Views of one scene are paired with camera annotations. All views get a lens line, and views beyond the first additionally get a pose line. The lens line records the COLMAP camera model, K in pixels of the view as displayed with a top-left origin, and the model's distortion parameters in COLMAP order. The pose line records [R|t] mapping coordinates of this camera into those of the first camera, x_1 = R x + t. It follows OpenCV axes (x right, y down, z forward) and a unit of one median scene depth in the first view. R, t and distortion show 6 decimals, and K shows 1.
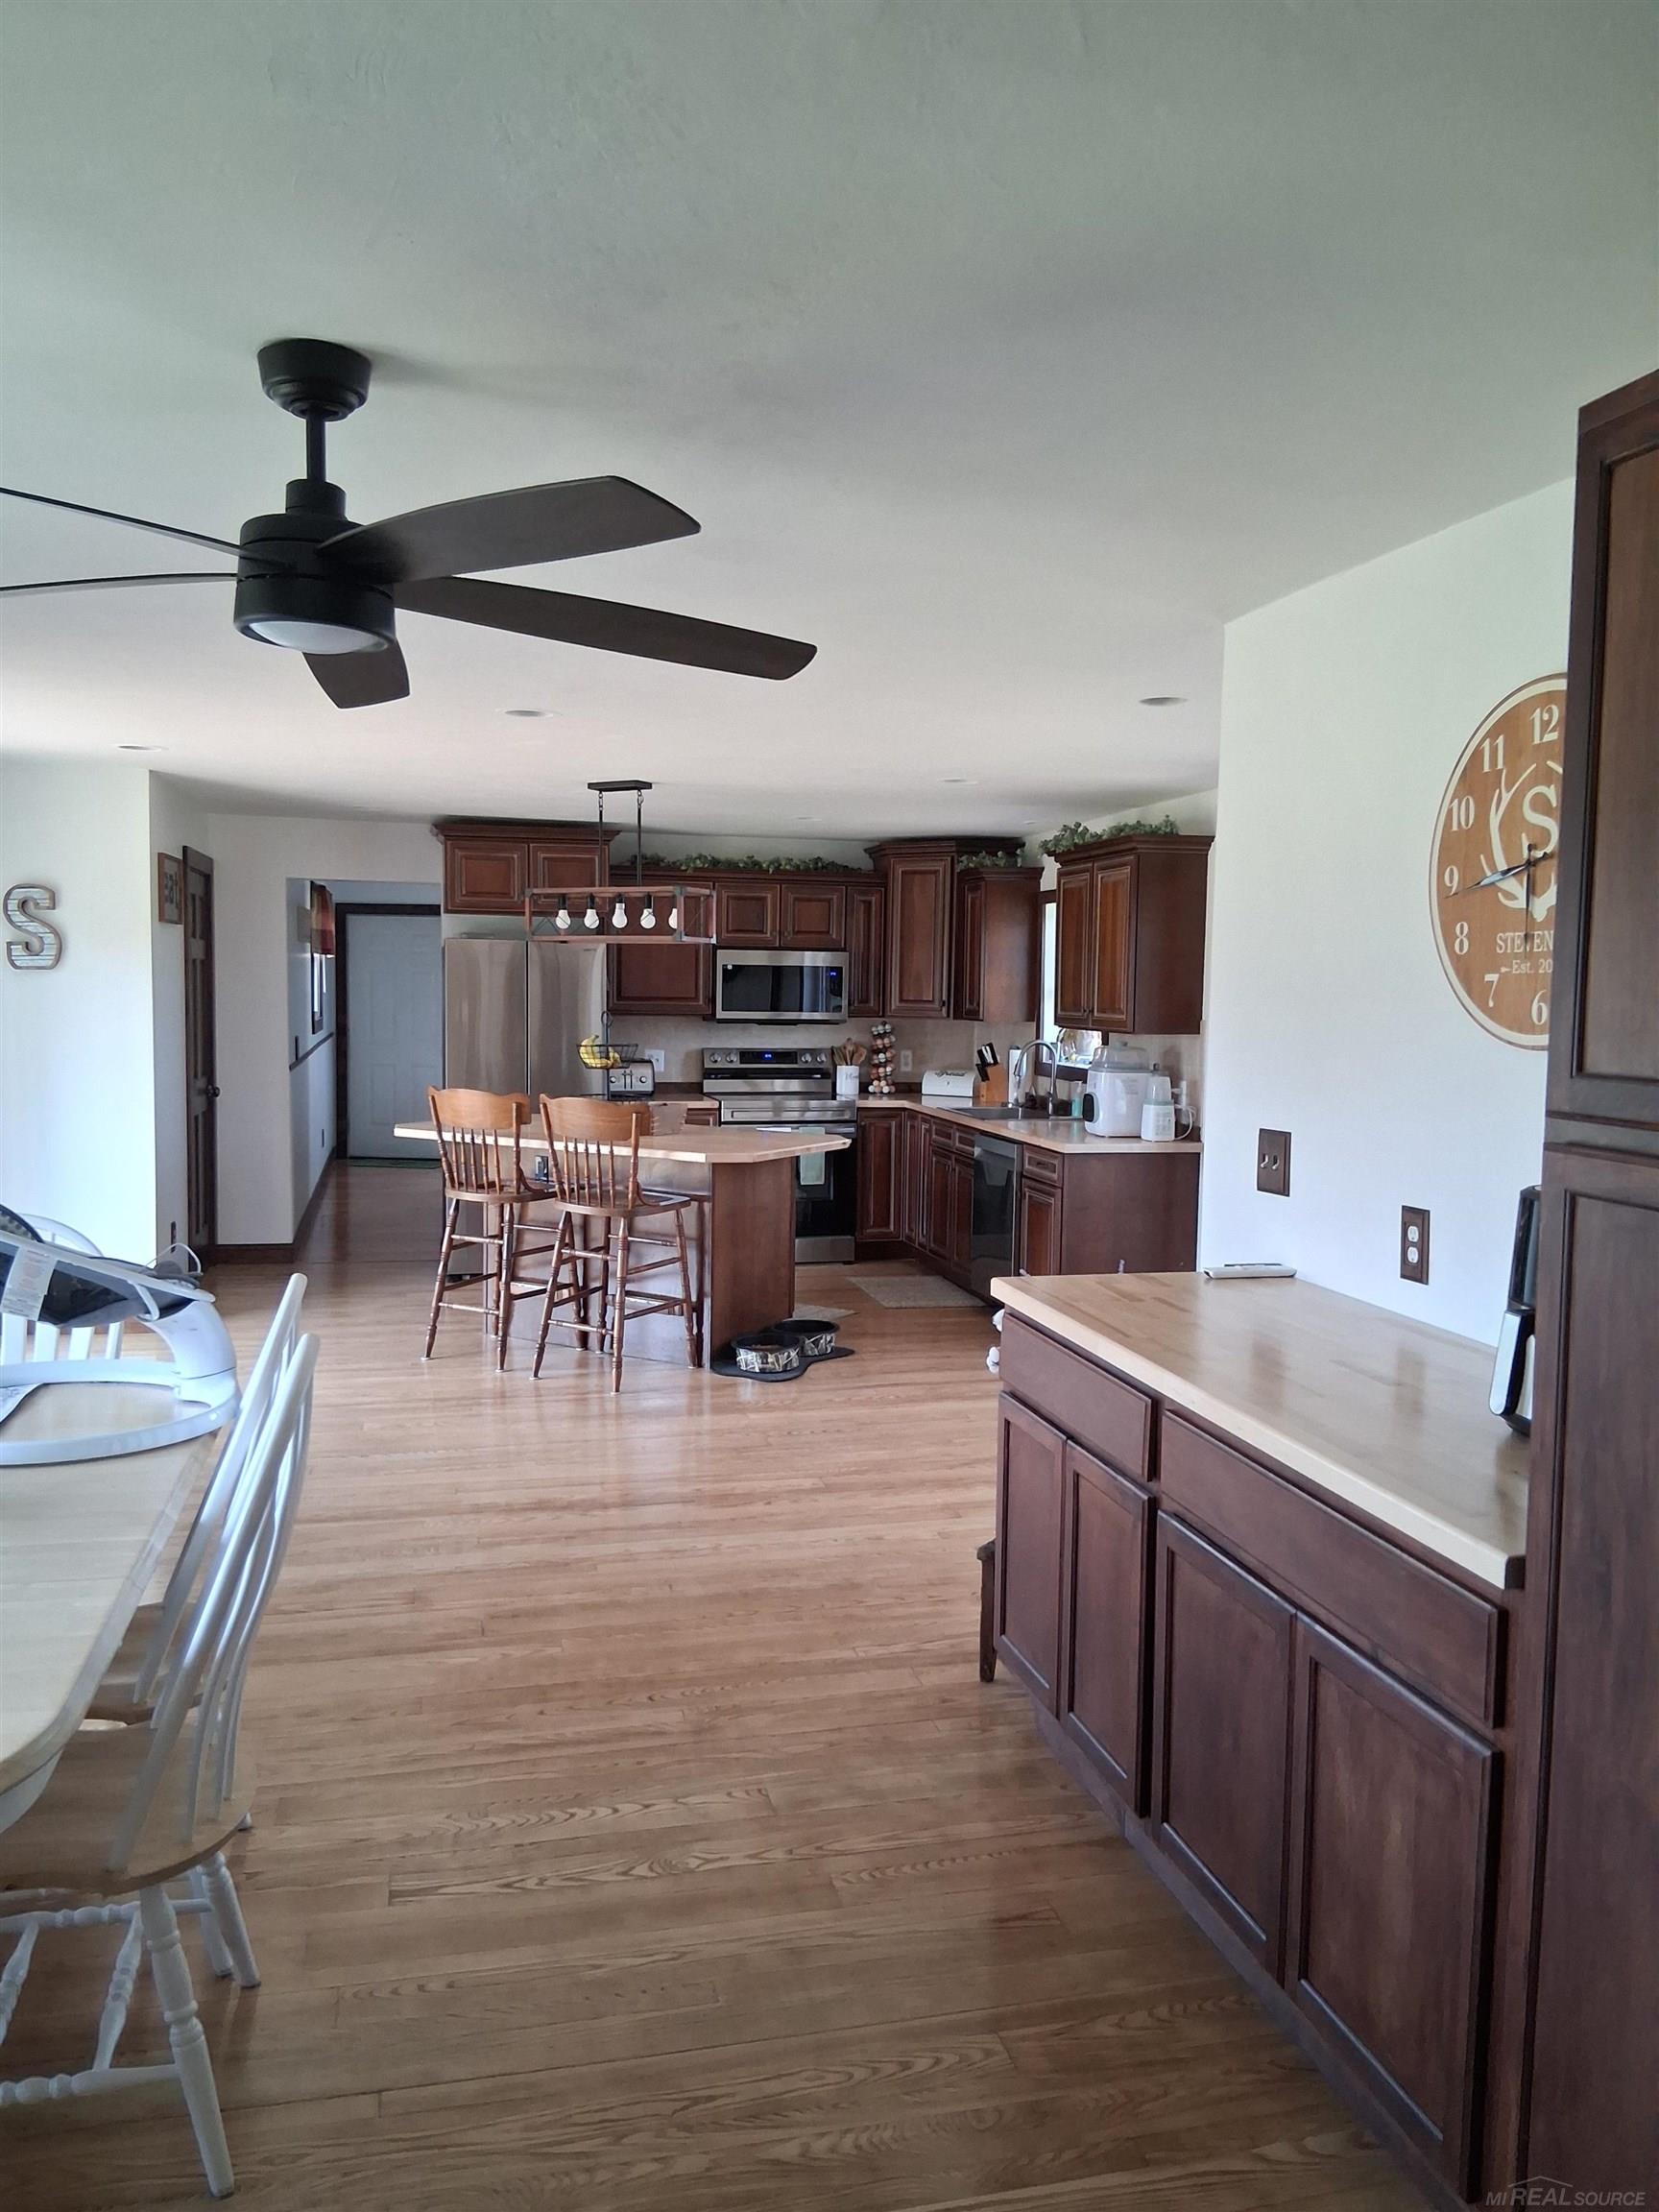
lens RADIAL K [[1662.2, 0, 829.5], [0, 1662.2, 1106.0], [0, 0, 1]] dist [0.095161, -0.173372]
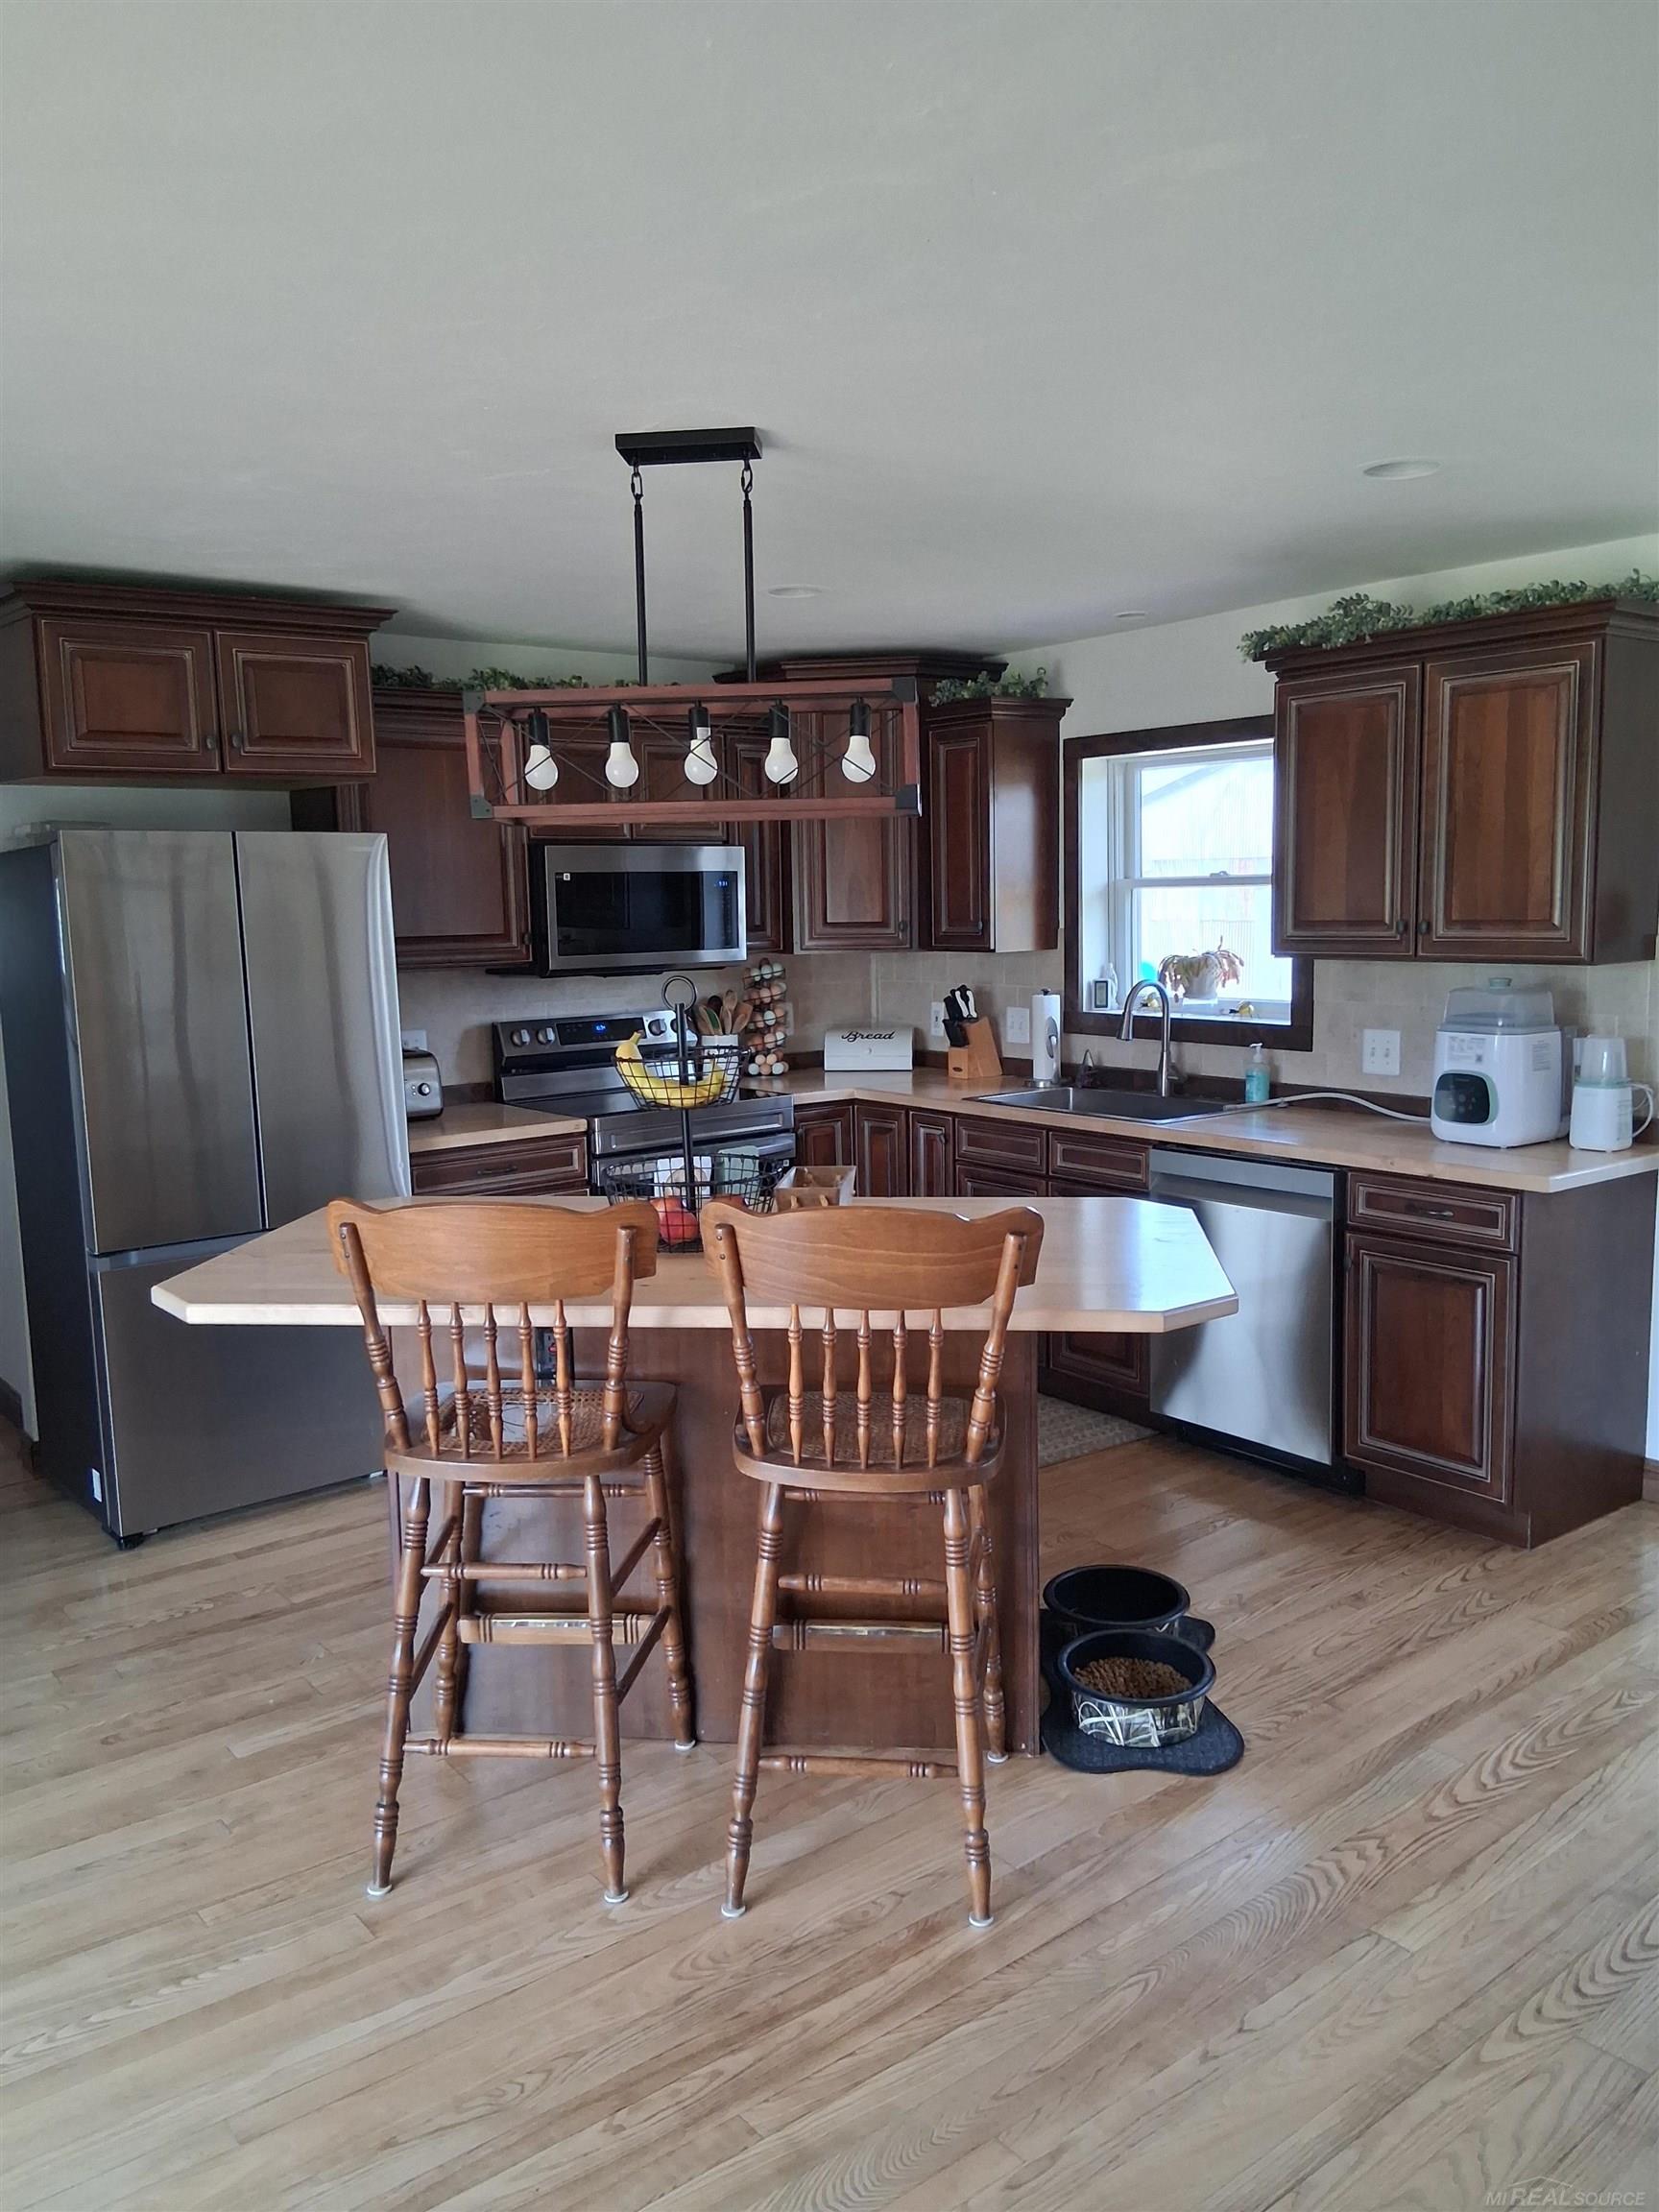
lens RADIAL K [[1668.3, 0, 832.5], [0, 1668.3, 1115.9], [0, 0, 1]] dist [0.060256, -0.115273]
pose [[0.908523, -0.090315, 0.407957, -0.212566], [0.066053, 0.995127, 0.073203, -0.038199], [-0.412581, -0.039560, 0.910062, 0.443758]]
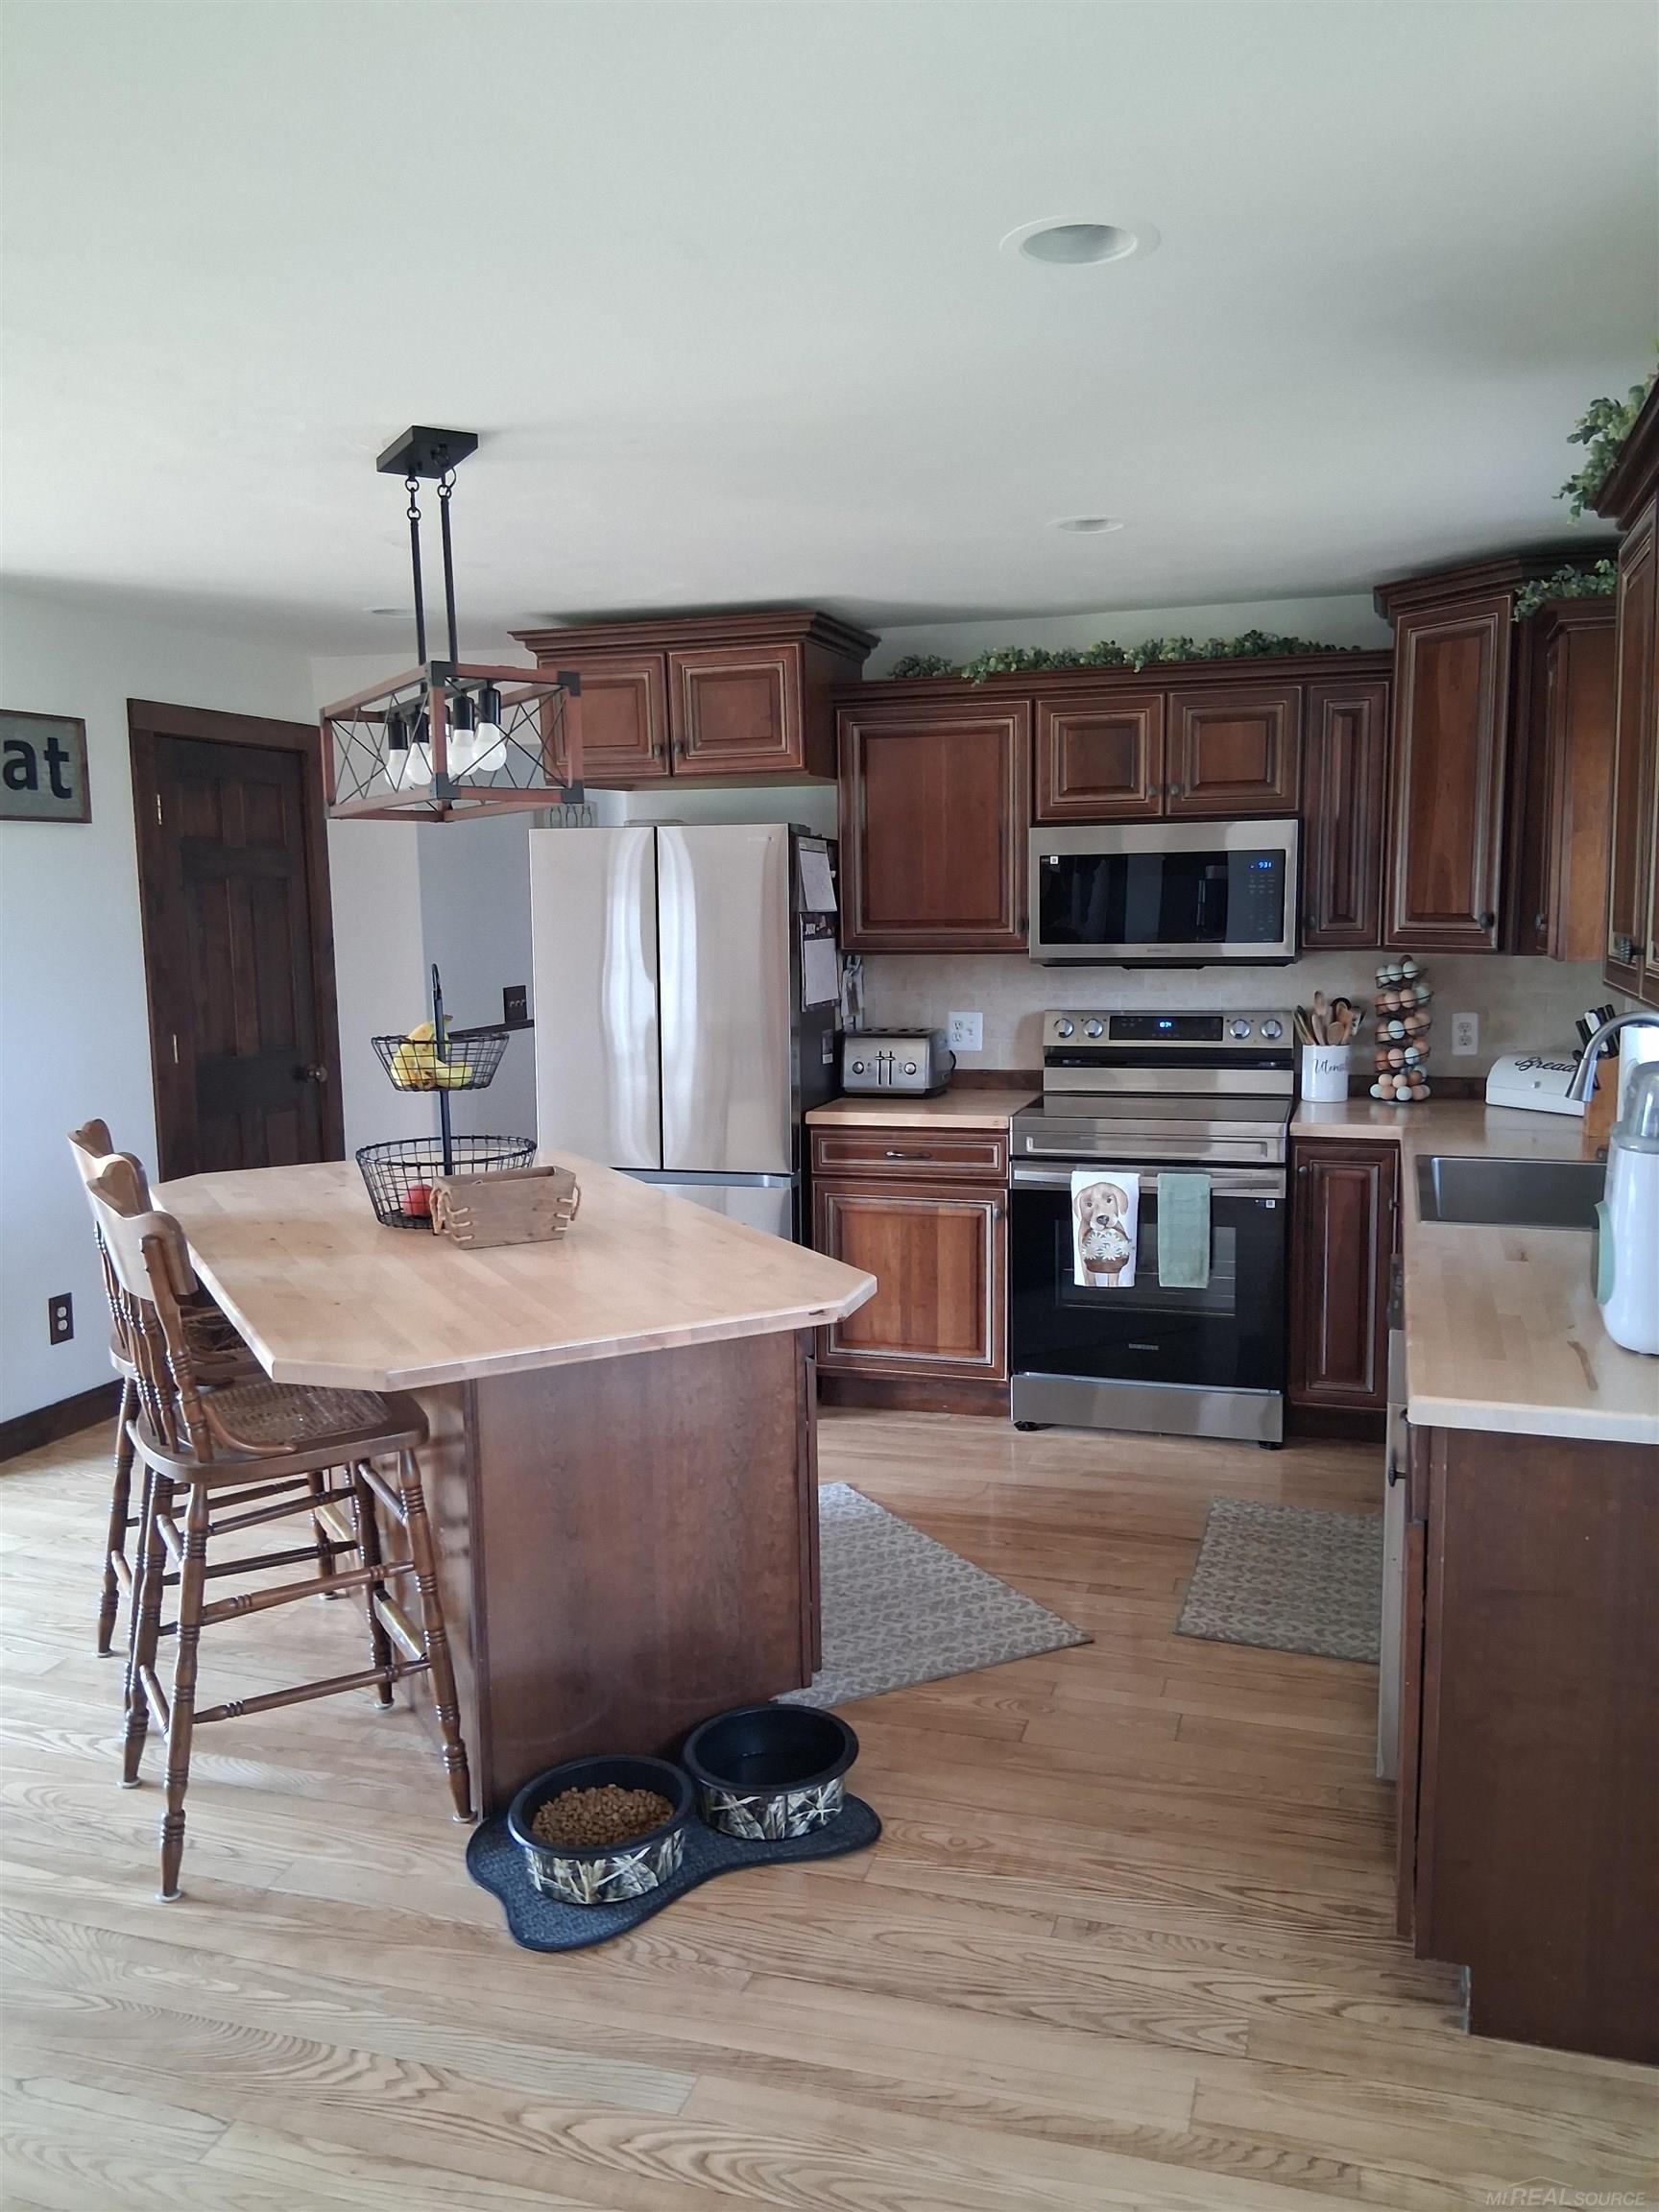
lens RADIAL K [[1662.2, 0, 829.5], [0, 1662.2, 1106.0], [0, 0, 1]] dist [0.095161, -0.173372]
pose [[0.857404, 0.037541, -0.513272, 0.151476], [-0.010182, 0.998378, 0.056014, -0.034137], [0.514542, -0.042800, 0.856396, 0.502047]]
